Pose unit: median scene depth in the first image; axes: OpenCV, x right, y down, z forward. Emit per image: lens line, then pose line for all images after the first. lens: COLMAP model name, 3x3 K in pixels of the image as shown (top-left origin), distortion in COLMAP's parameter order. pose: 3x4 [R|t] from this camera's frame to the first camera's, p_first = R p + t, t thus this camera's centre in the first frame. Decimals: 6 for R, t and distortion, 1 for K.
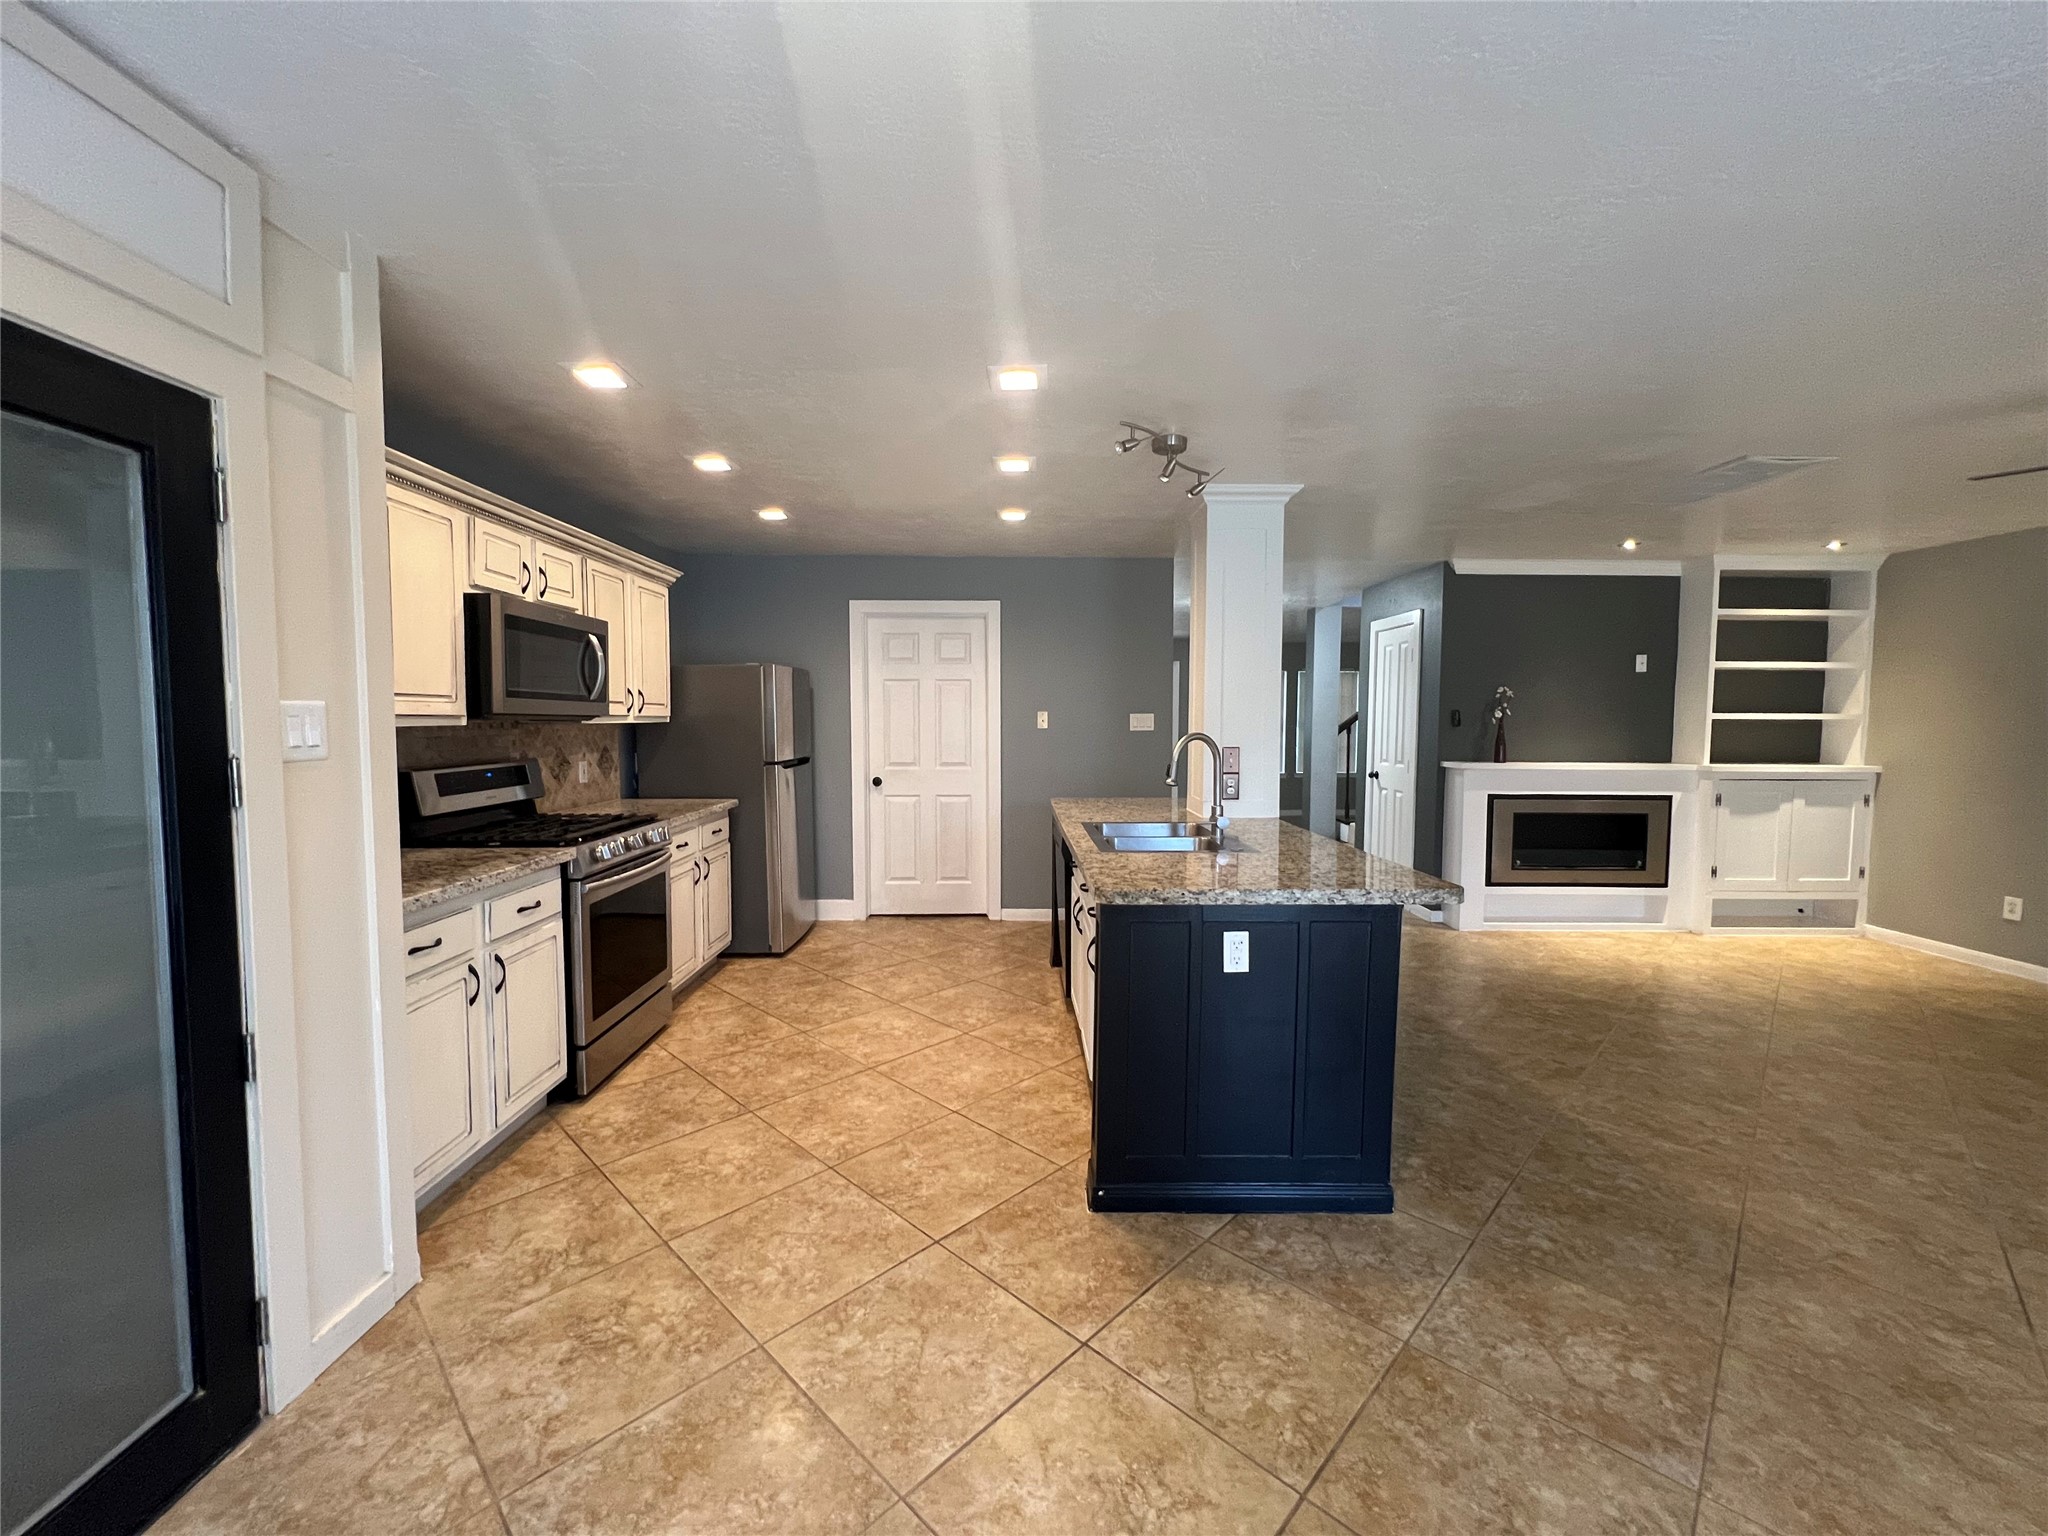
lens RADIAL K [[818.0, 0, 1011.7], [0, 818.0, 770.8], [0, 0, 1]] dist [-0.001348, 0.000333]
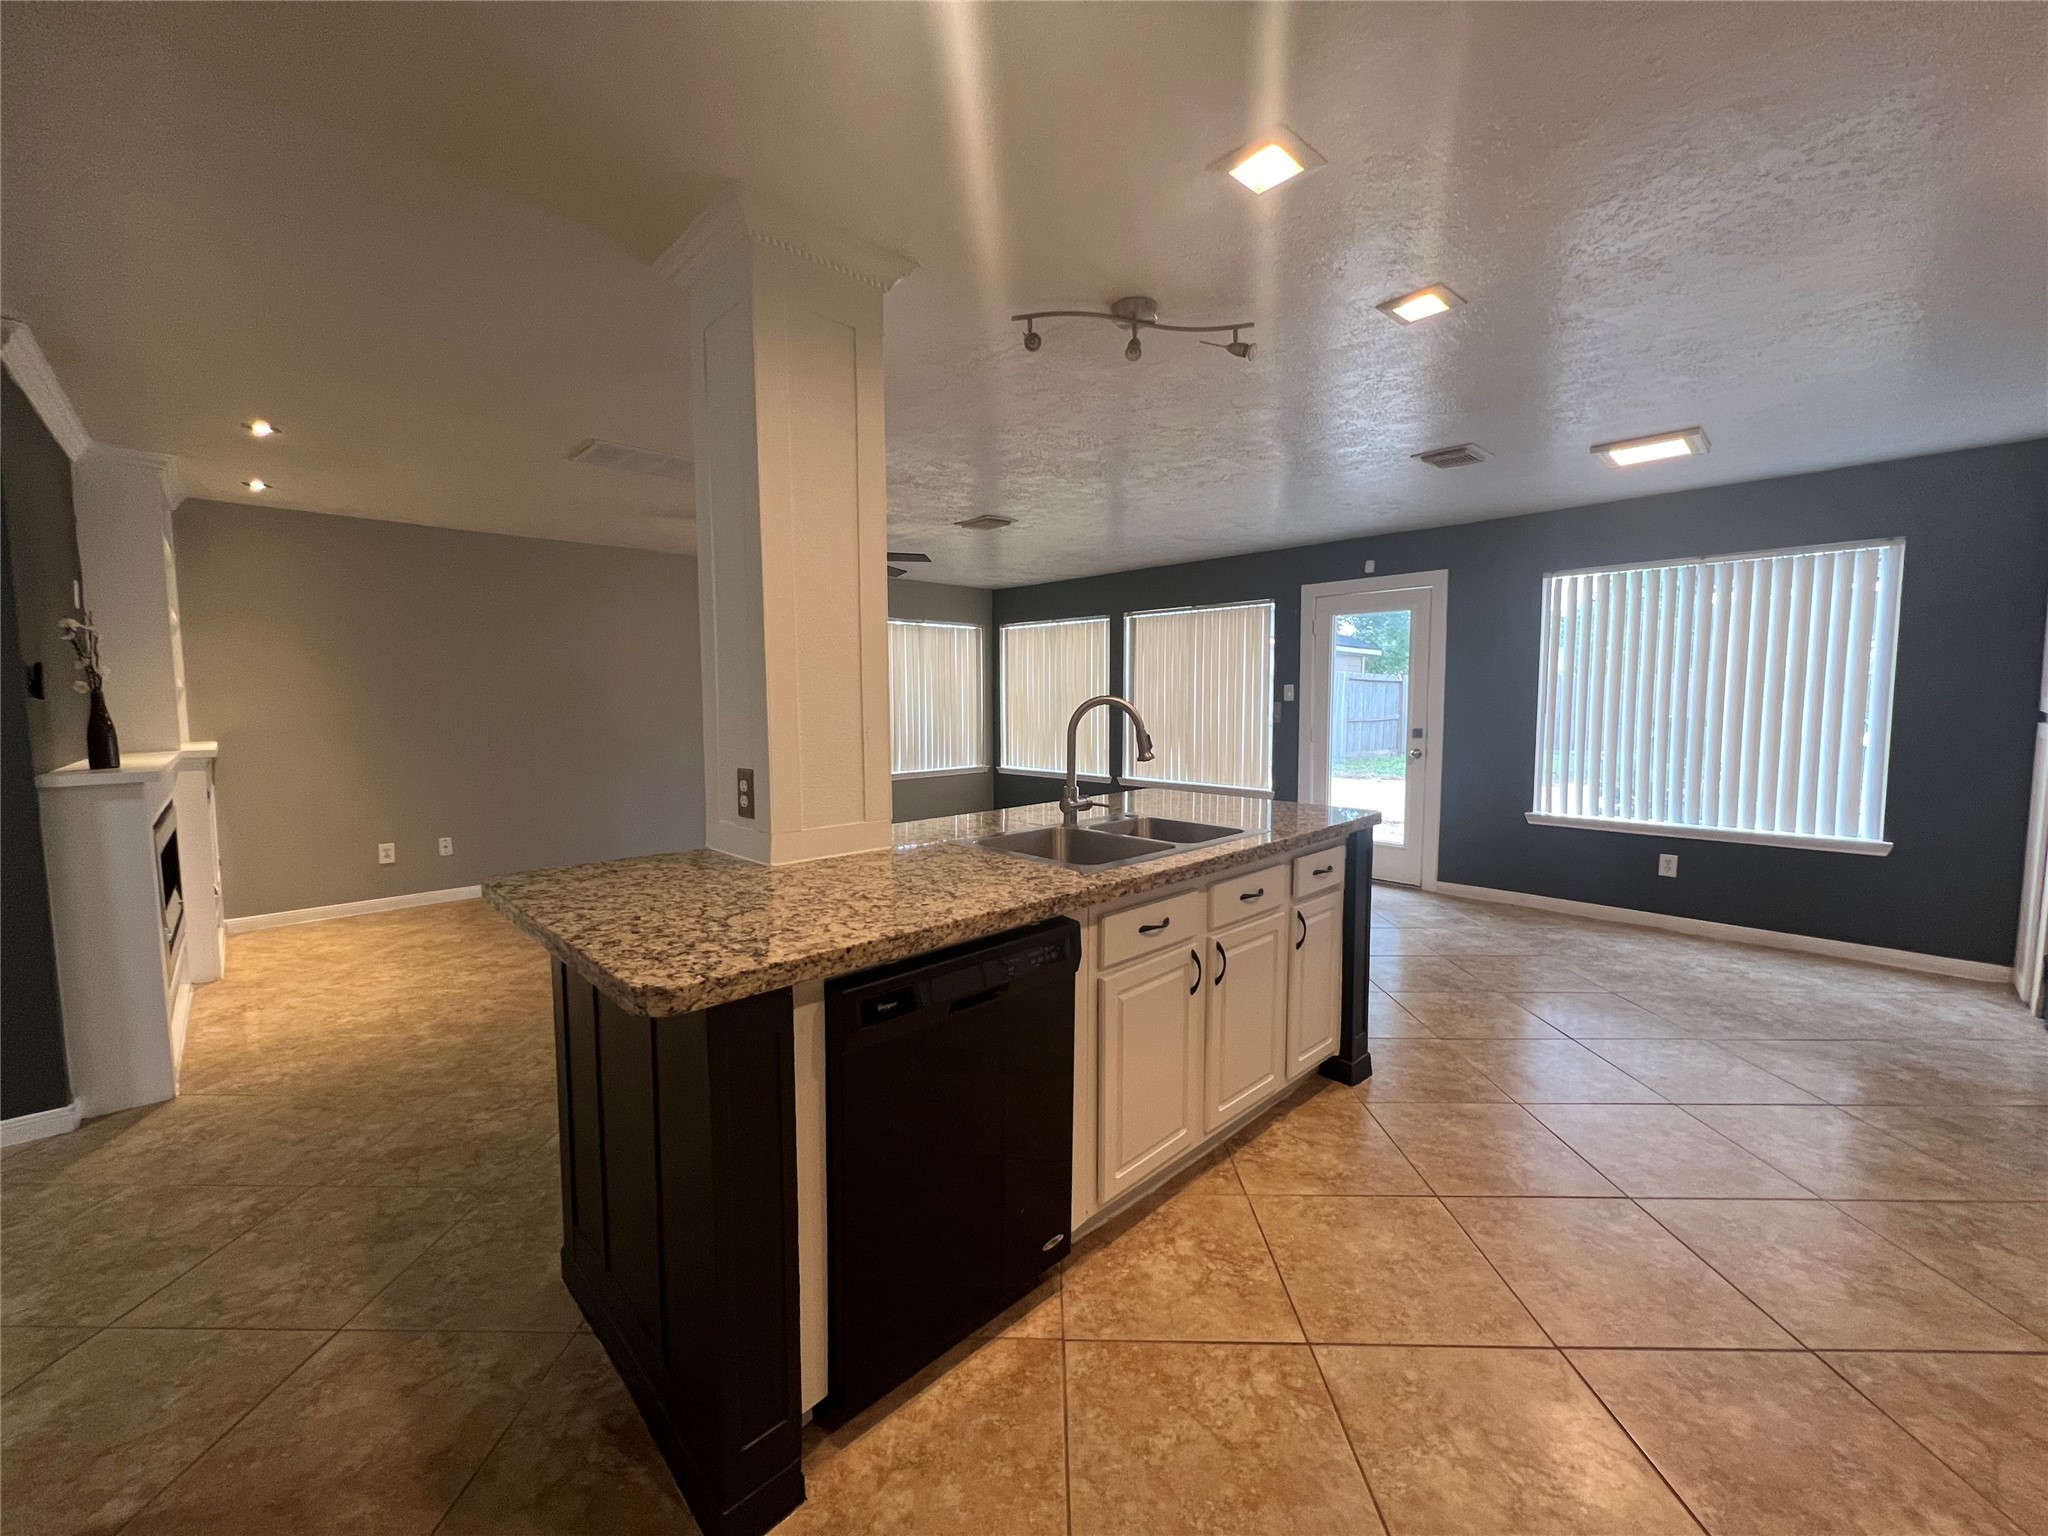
lens RADIAL K [[818.0, 0, 1029.7], [0, 818.0, 784.6], [0, 0, 1]] dist [-0.001348, 0.000333]
pose [[-0.692864, -0.079770, 0.716643, -0.294470], [0.051448, 0.985860, 0.159477, -0.094971], [-0.719231, 0.147365, -0.678963, 1.585981]]
